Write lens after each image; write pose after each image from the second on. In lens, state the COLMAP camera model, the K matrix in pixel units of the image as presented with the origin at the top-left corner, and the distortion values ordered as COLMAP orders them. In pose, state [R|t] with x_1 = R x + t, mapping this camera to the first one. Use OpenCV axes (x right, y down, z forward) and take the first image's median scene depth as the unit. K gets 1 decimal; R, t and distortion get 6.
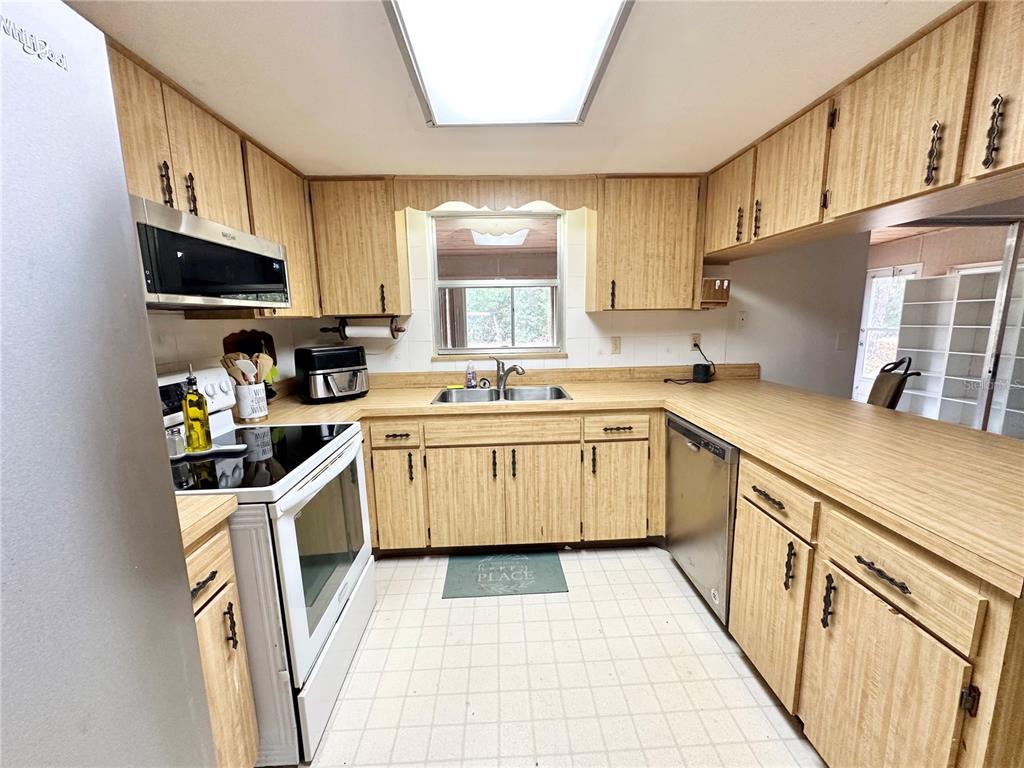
lens RADIAL K [[410.0, 0, 512.0], [0, 410.0, 384.0], [0, 0, 1]] dist [-0.000392, 0.000186]
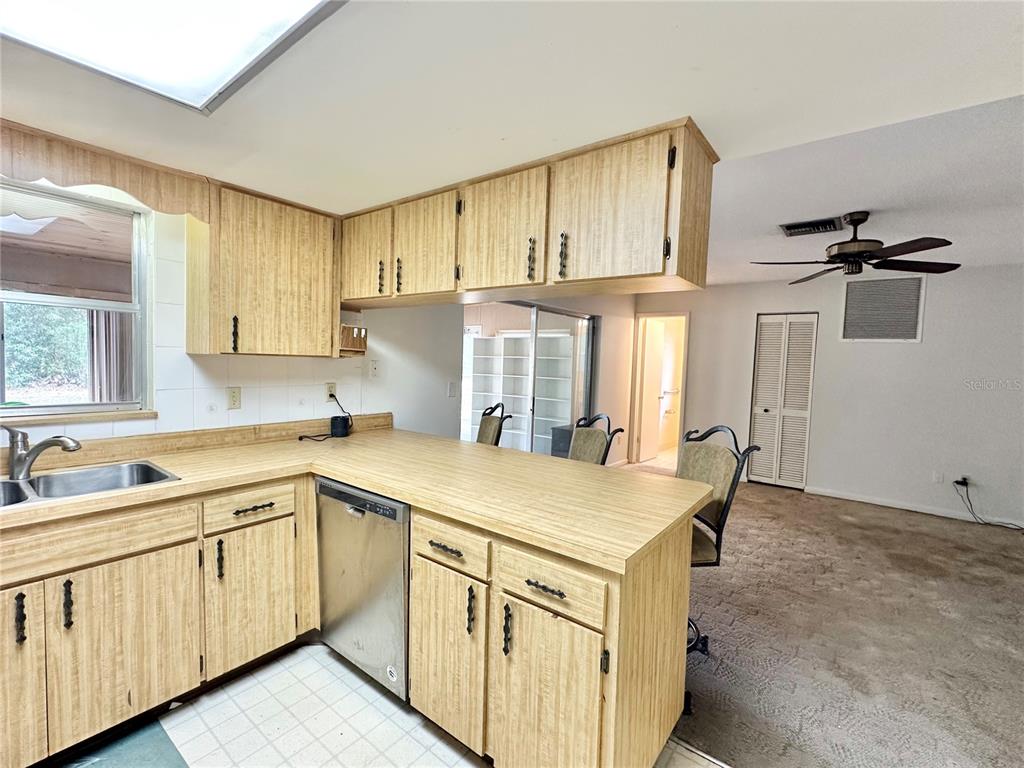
lens RADIAL K [[461.3, 0, 512.0], [0, 461.3, 384.0], [0, 0, 1]] dist [-0.001993, -0.000459]
pose [[0.641447, -0.002109, 0.767165, -0.121825], [0.081399, 0.994538, -0.065327, -0.035024], [-0.762837, 0.104350, 0.638115, 0.076896]]
